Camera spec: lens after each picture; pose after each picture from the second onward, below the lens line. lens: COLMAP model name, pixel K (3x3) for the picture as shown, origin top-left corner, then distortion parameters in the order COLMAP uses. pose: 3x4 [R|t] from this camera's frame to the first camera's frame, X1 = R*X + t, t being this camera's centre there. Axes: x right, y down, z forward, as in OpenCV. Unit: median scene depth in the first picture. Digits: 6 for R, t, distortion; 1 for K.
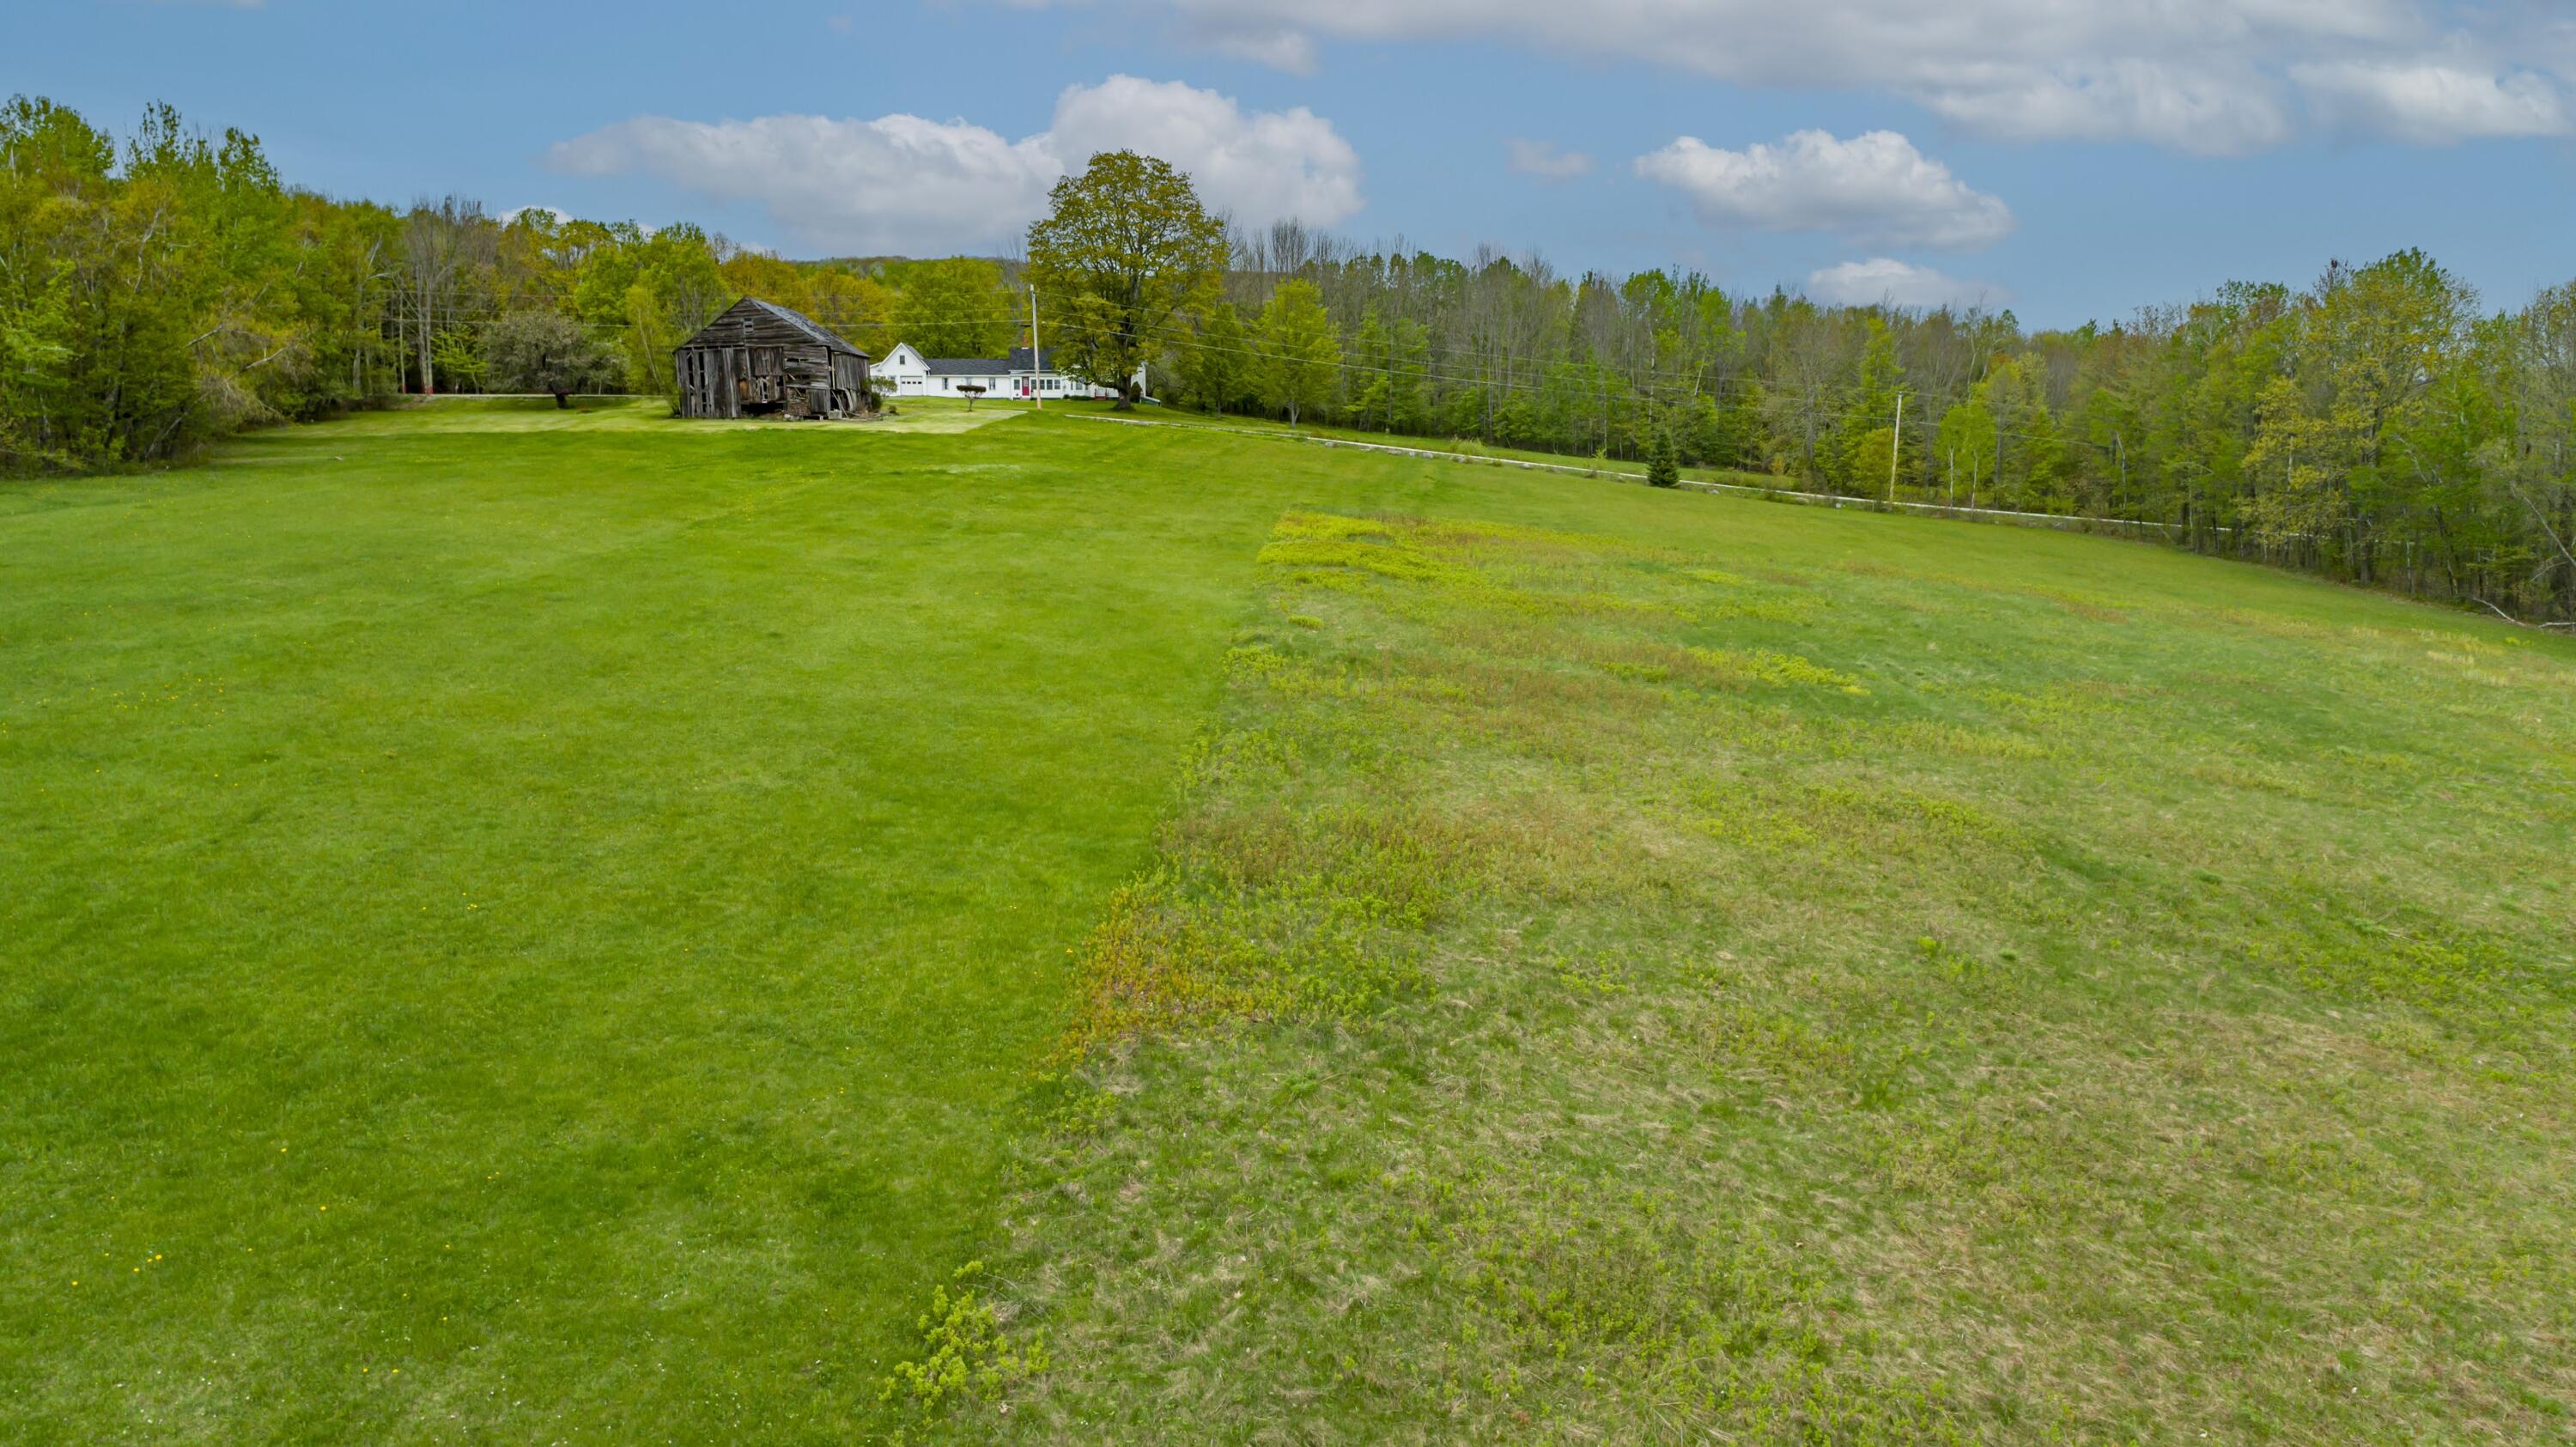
lens RADIAL K [[1733.3, 0, 1288.0], [0, 1733.3, 723.5], [0, 0, 1]] dist [-0.008117, 0.004192]
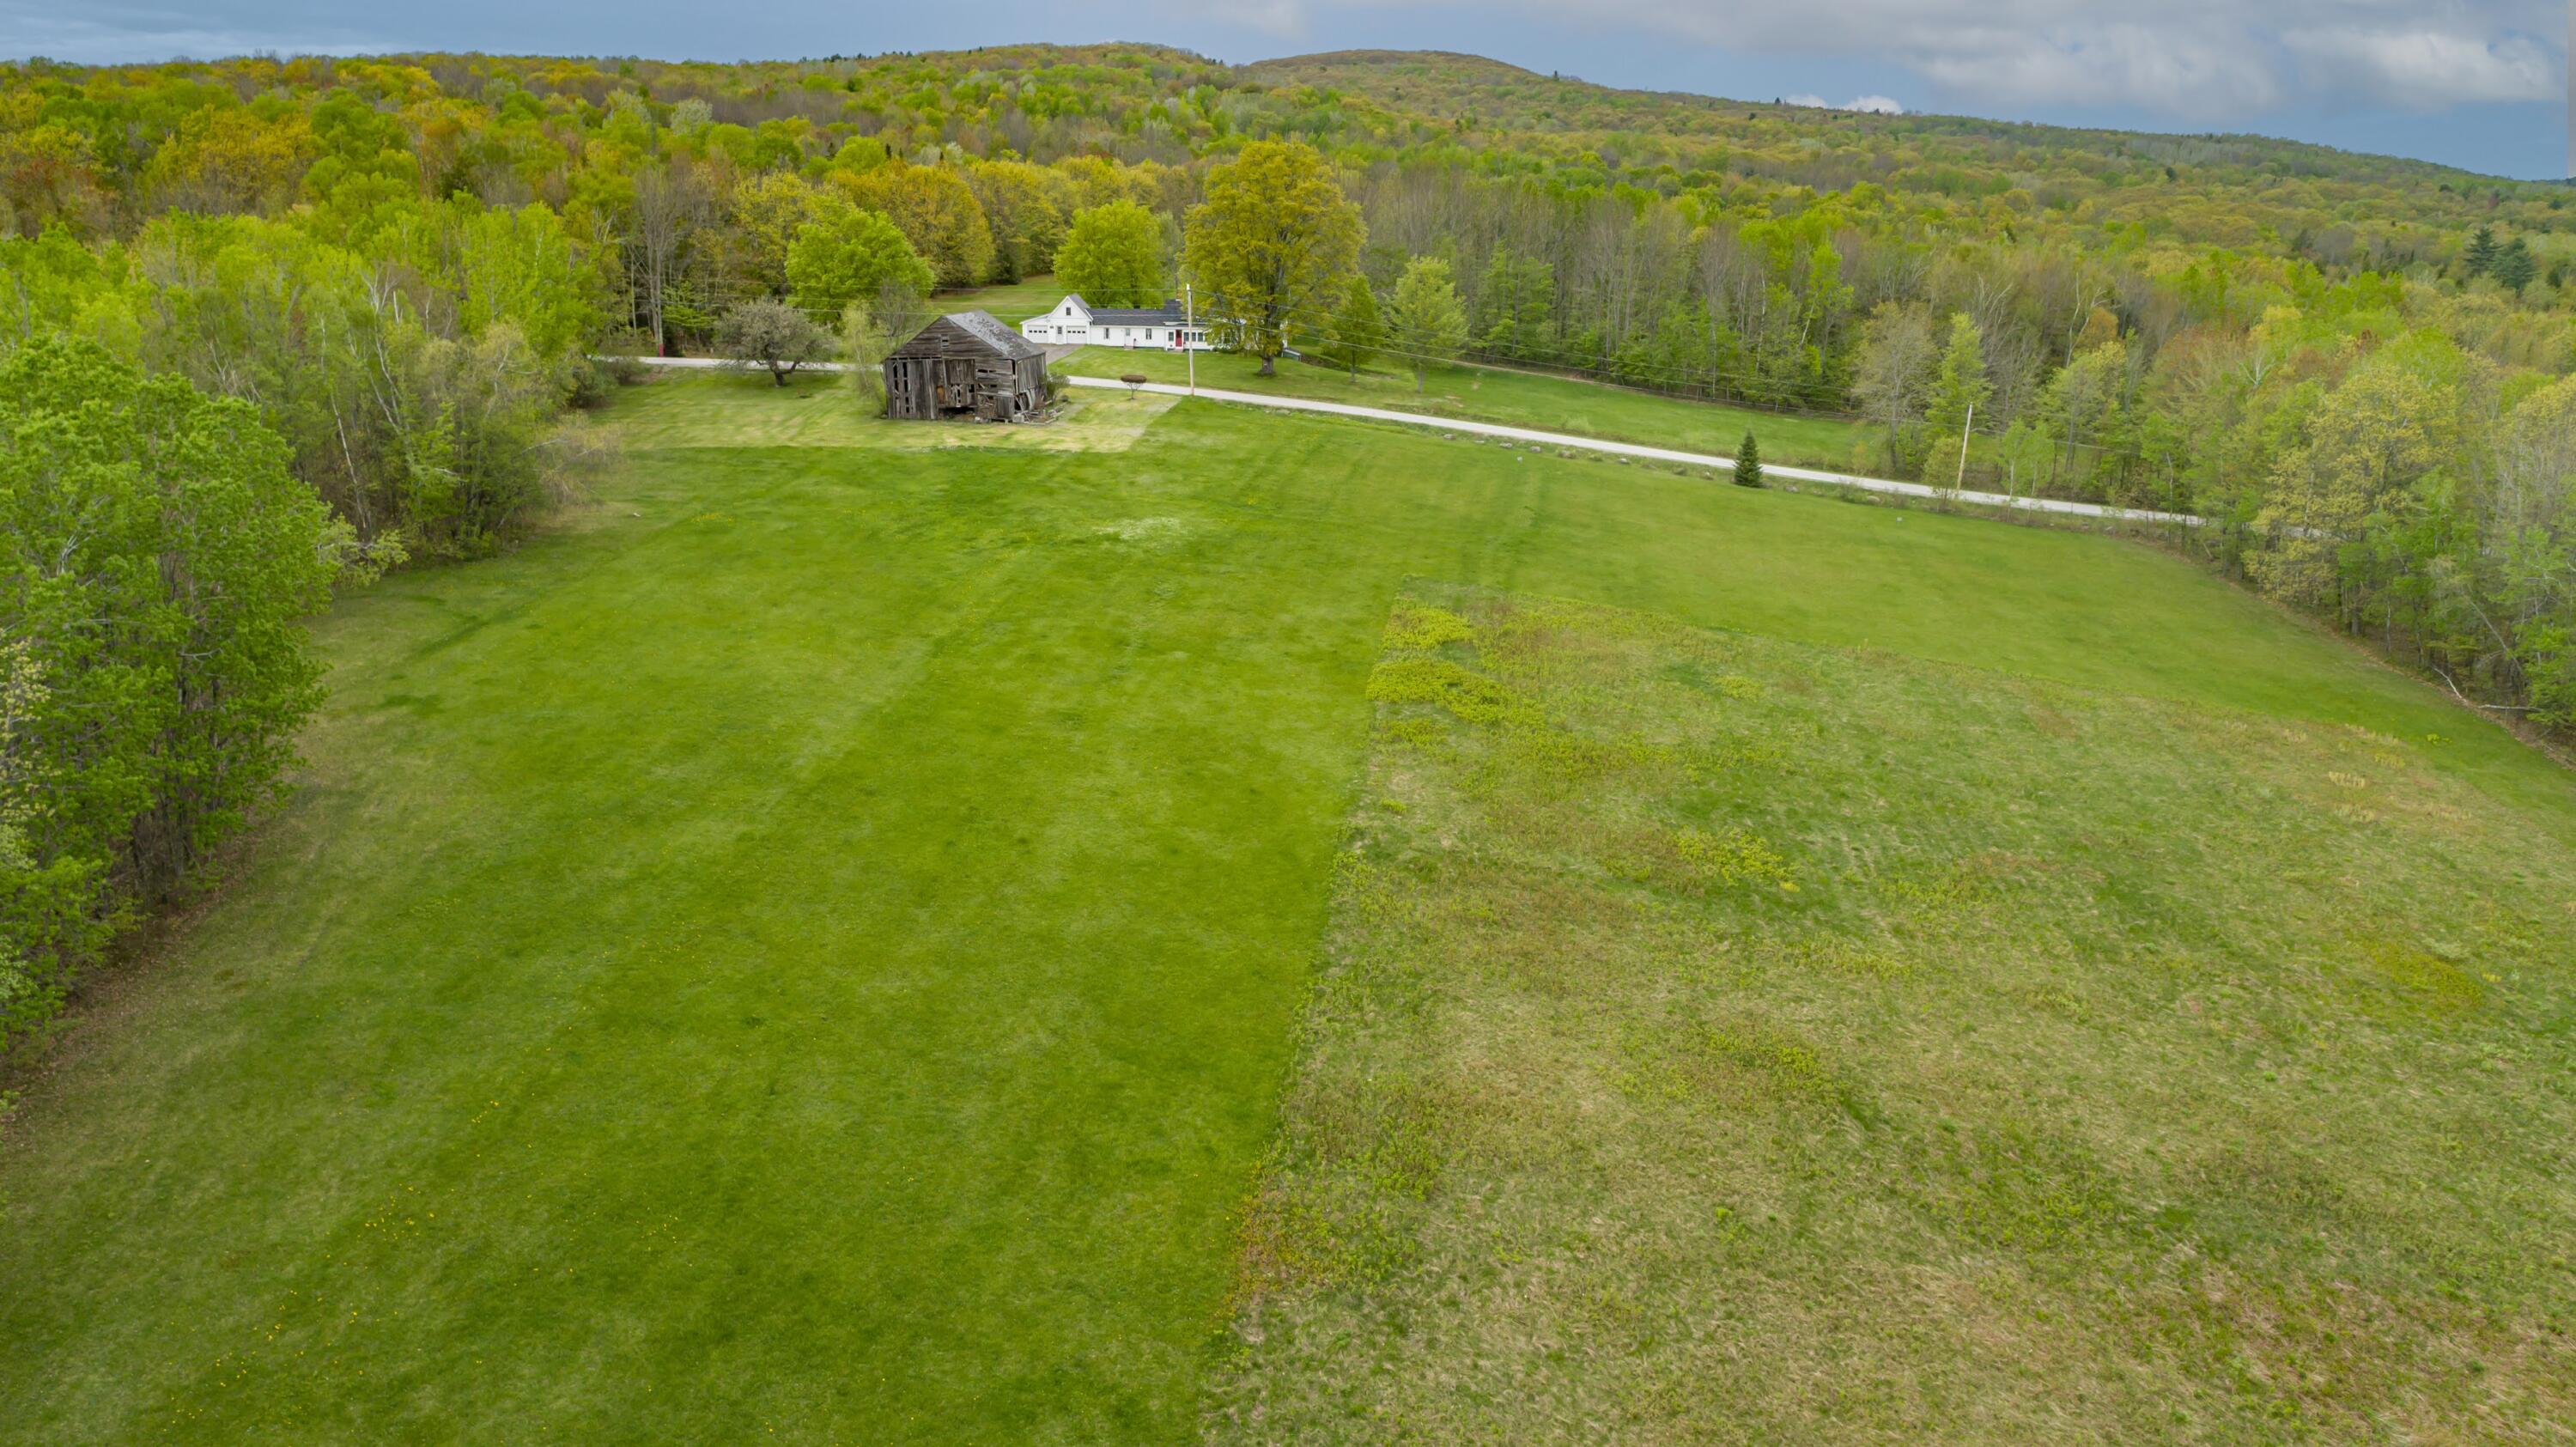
lens RADIAL K [[1733.3, 0, 1288.0], [0, 1733.3, 723.5], [0, 0, 1]] dist [-0.008117, 0.004192]
pose [[0.996569, 0.035289, -0.074861, 0.031549], [-0.025247, 0.991050, 0.131080, -0.345707], [0.078816, -0.128741, 0.988541, -0.409706]]
